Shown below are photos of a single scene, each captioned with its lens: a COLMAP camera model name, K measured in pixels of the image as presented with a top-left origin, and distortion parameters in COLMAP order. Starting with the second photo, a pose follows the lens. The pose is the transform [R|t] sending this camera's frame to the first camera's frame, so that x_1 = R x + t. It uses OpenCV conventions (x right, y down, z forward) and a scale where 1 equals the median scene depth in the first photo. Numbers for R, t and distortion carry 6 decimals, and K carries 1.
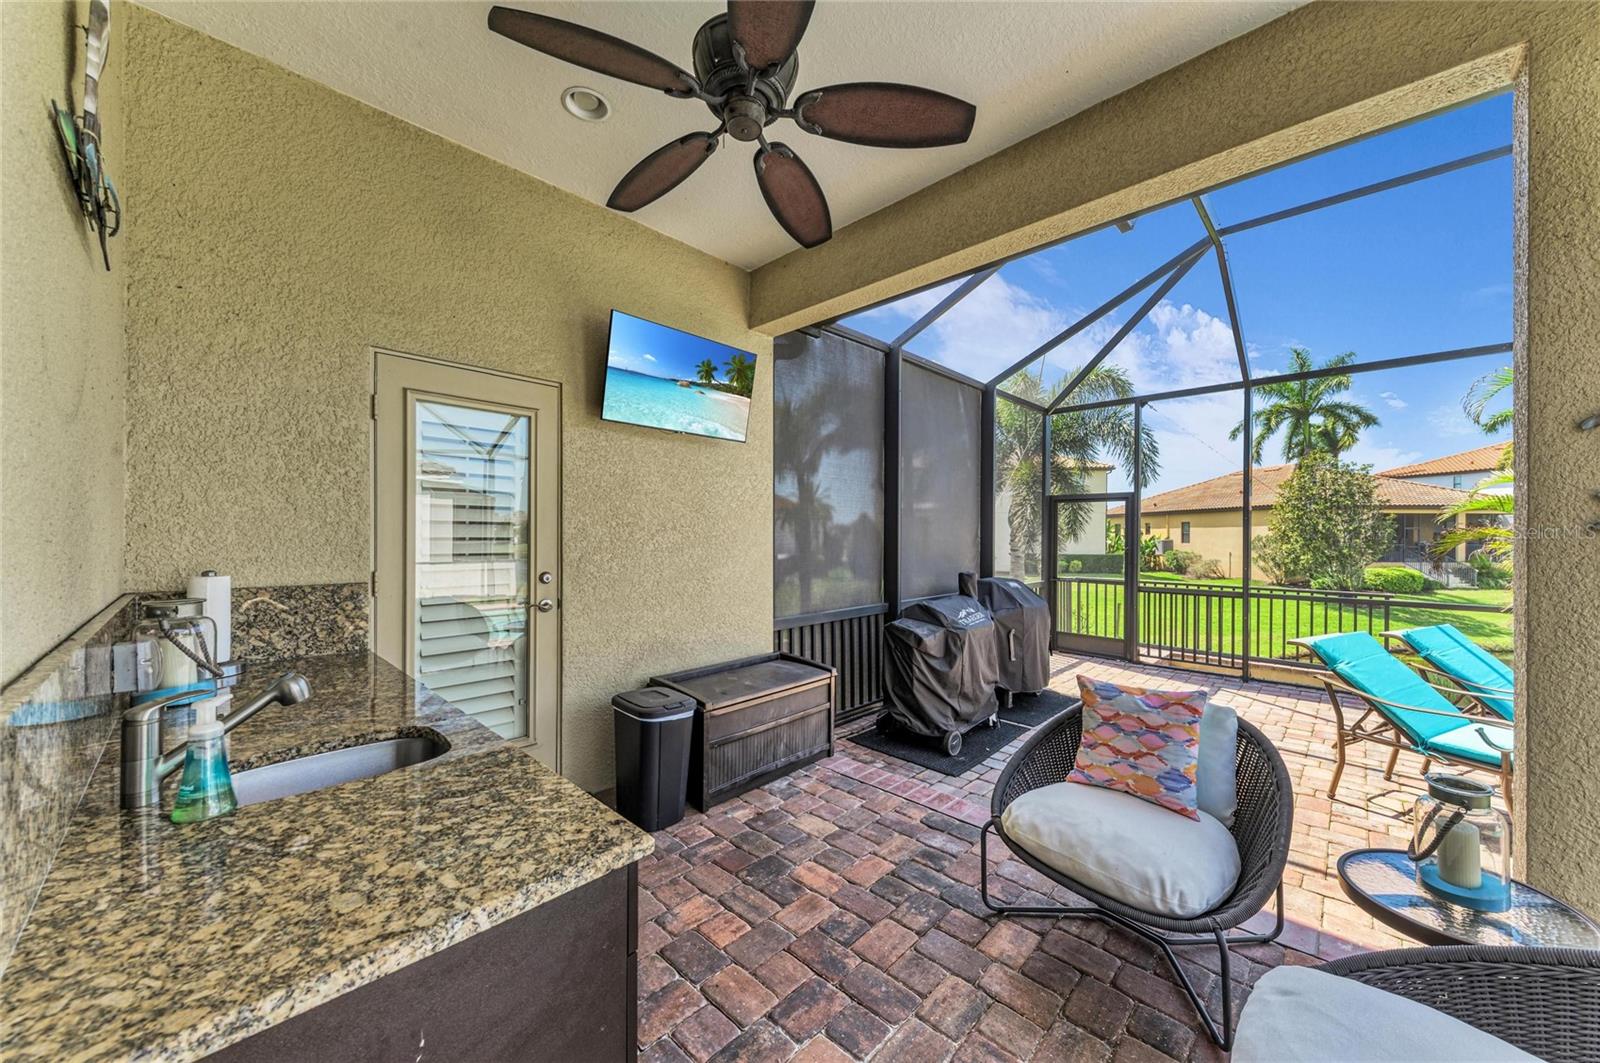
lens RADIAL K [[568.7, 0, 791.0], [0, 568.7, 535.7], [0, 0, 1]] dist [0.011863, -0.000677]
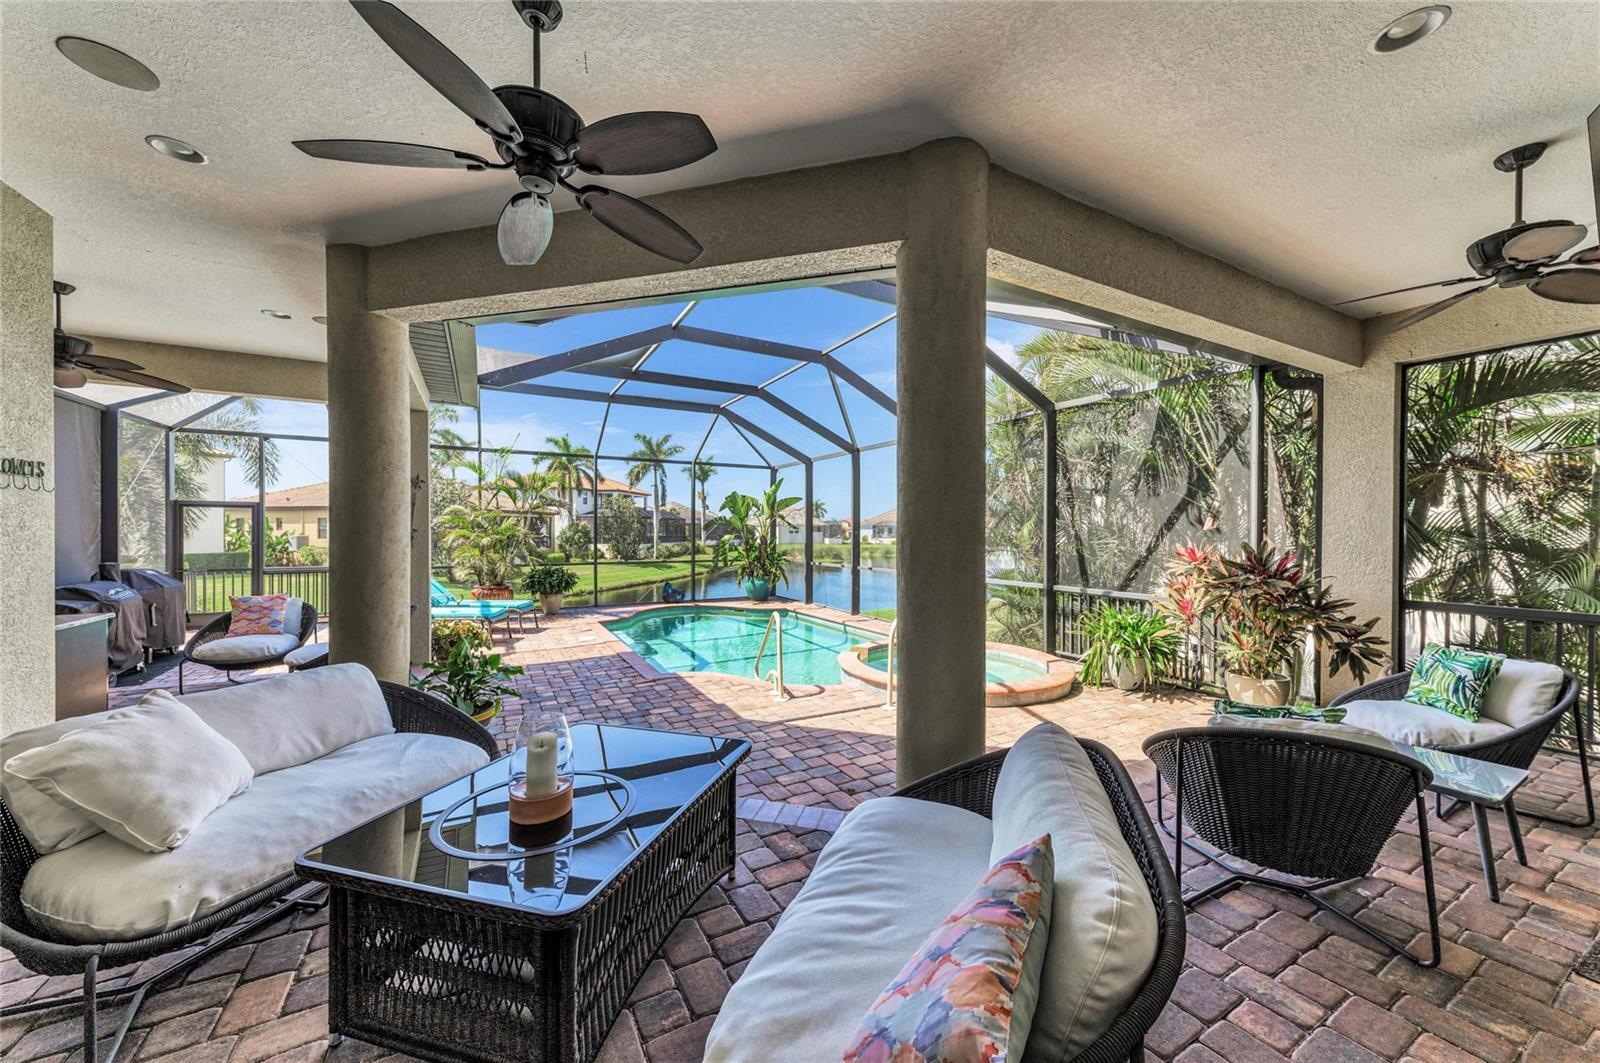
lens RADIAL K [[568.7, 0, 803.3], [0, 568.7, 535.4], [0, 0, 1]] dist [0.011863, -0.000677]
pose [[0.271125, -0.009972, 0.962492, -0.183466], [0.001401, 0.999949, 0.009966, -0.004418], [-0.962543, -0.001353, 0.271126, -0.310193]]
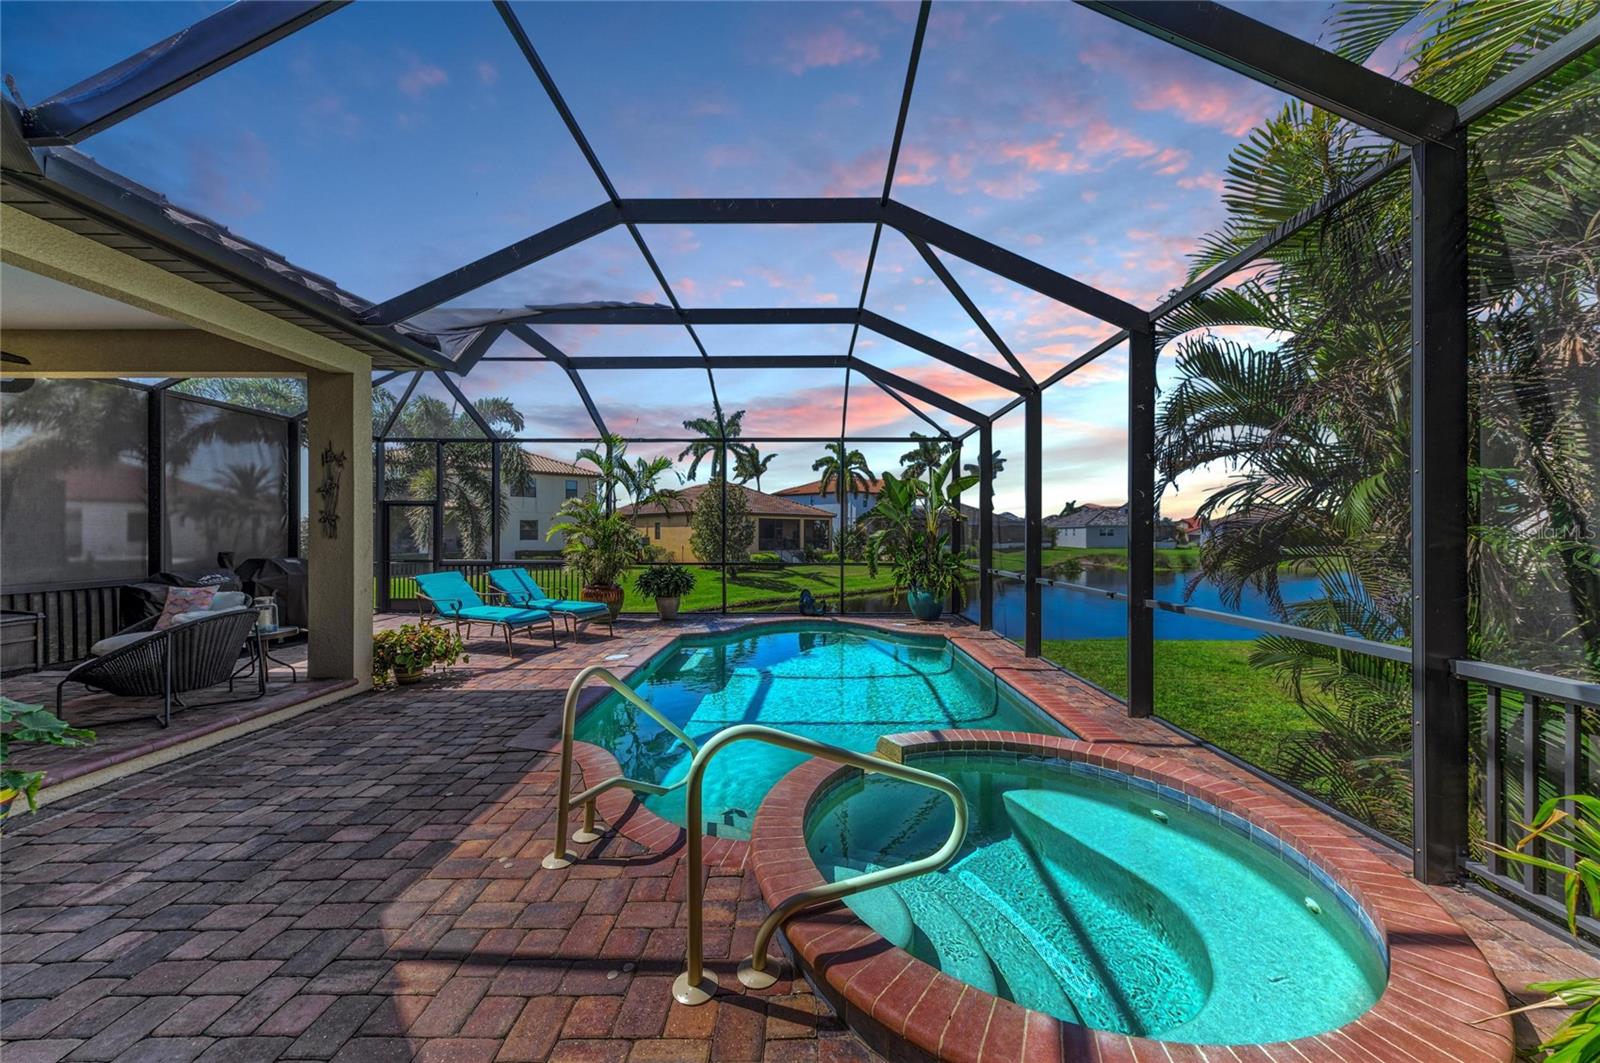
lens RADIAL K [[568.7, 0, 801.2], [0, 568.7, 537.2], [0, 0, 1]] dist [0.011863, -0.000677]
pose [[0.714269, -0.006624, 0.699840, 0.108899], [0.004114, 0.999978, 0.005265, 0.007718], [-0.699859, -0.000882, 0.714280, -0.373278]]
